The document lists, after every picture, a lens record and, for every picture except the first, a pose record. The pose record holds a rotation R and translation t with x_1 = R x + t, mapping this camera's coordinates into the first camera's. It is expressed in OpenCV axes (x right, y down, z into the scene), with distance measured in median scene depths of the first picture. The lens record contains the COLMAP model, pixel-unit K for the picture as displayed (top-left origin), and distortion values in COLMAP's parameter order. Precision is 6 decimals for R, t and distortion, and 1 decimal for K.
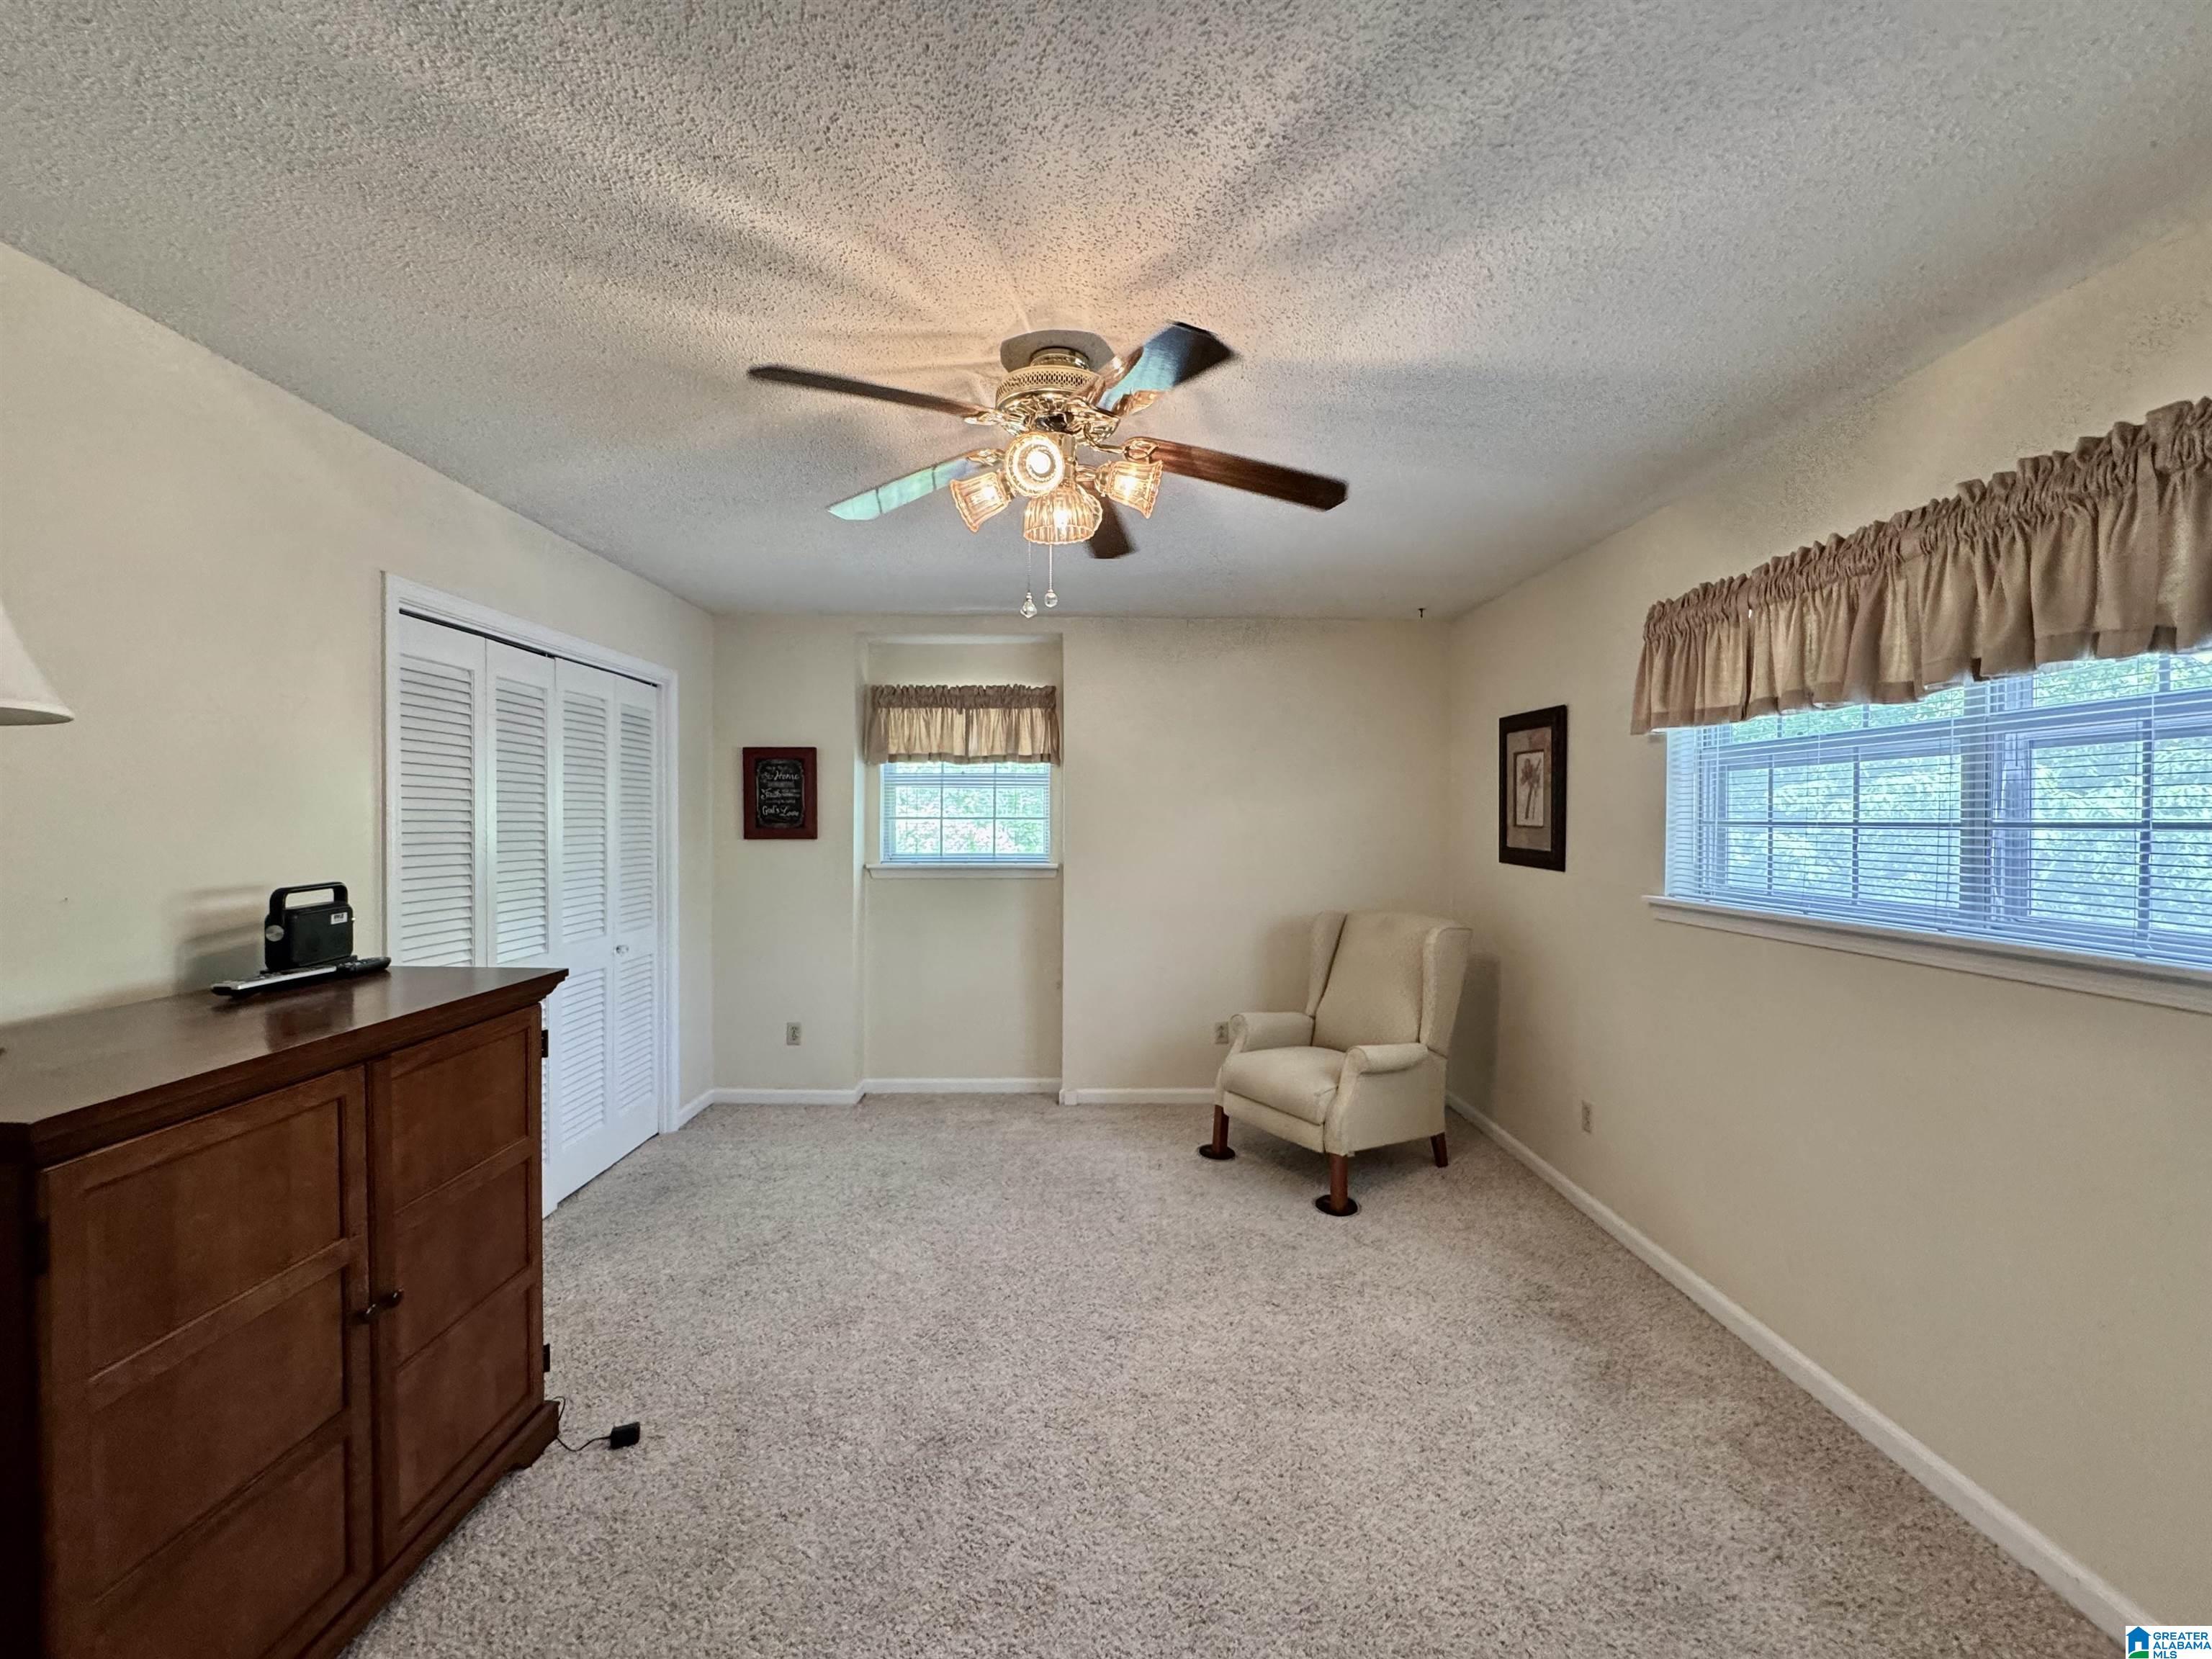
lens RADIAL K [[883.4, 0, 1105.4], [0, 883.4, 825.4], [0, 0, 1]] dist [-0.003063, 0.000821]
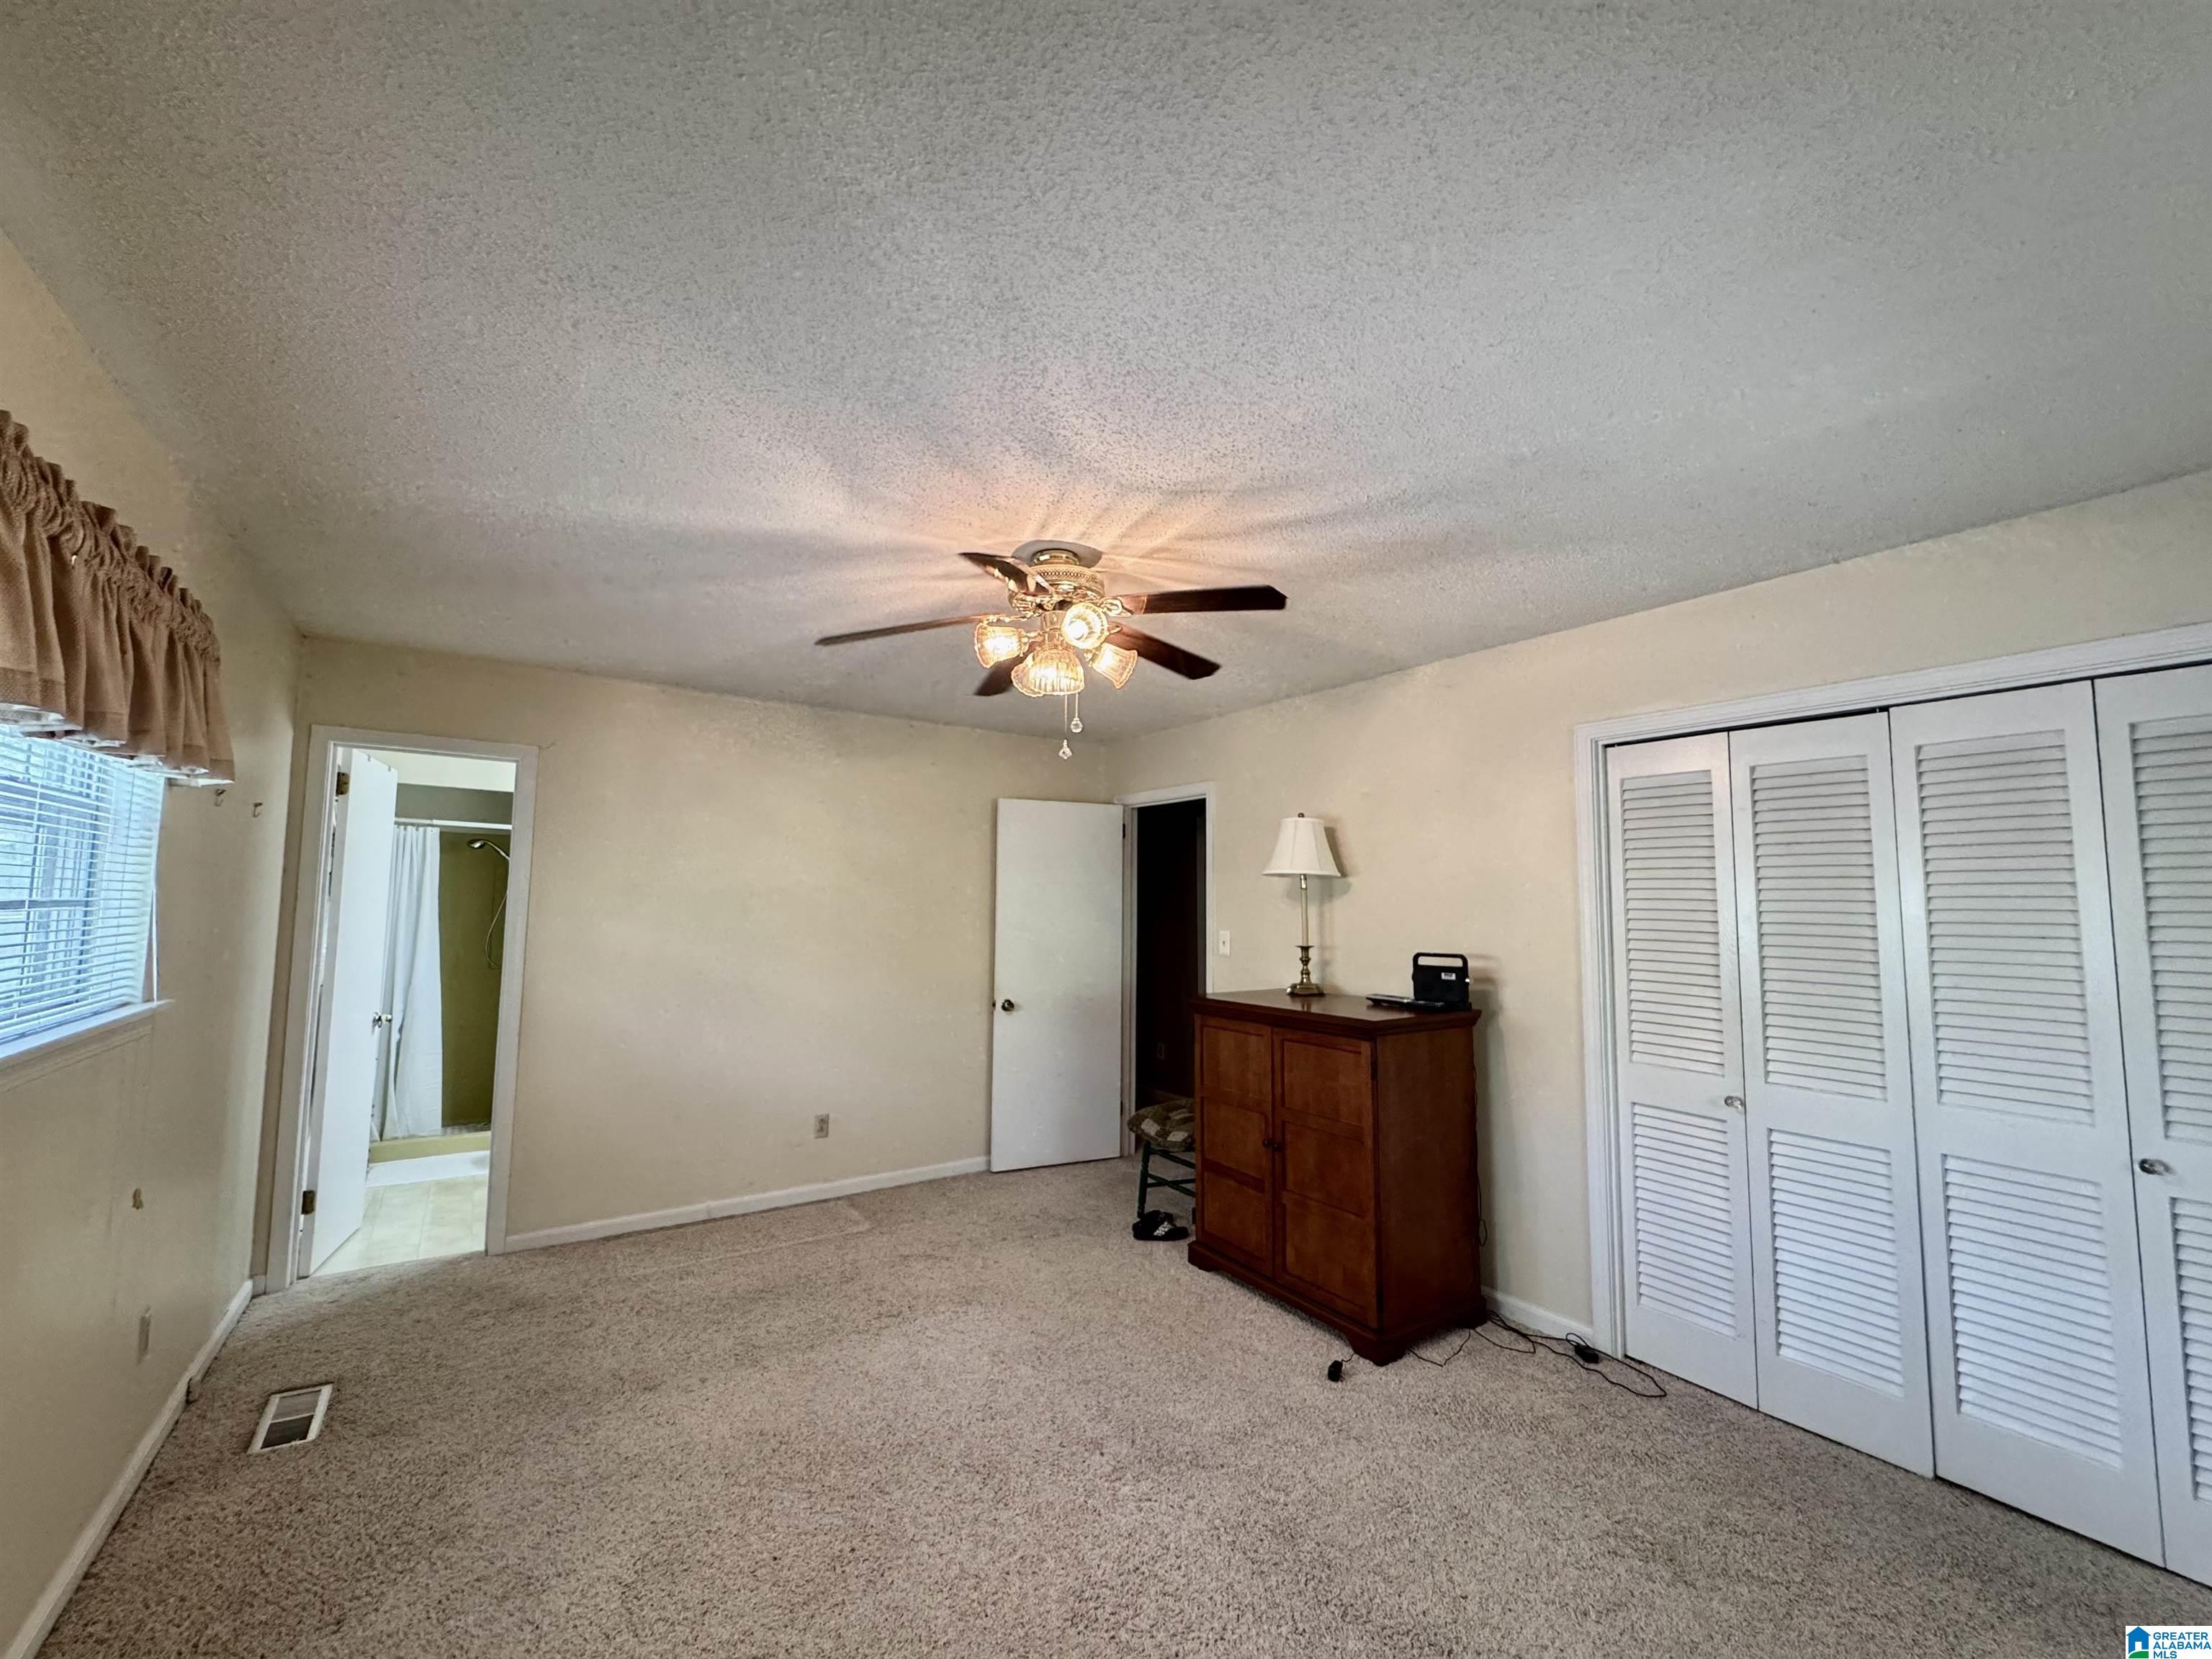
lens RADIAL K [[883.4, 0, 1105.4], [0, 883.4, 825.4], [0, 0, 1]] dist [-0.003063, 0.000821]
pose [[-0.828641, -0.062405, -0.556291, 0.336044], [-0.019678, 0.996400, -0.082465, -0.014092], [0.559435, -0.057387, -0.826885, 1.190421]]
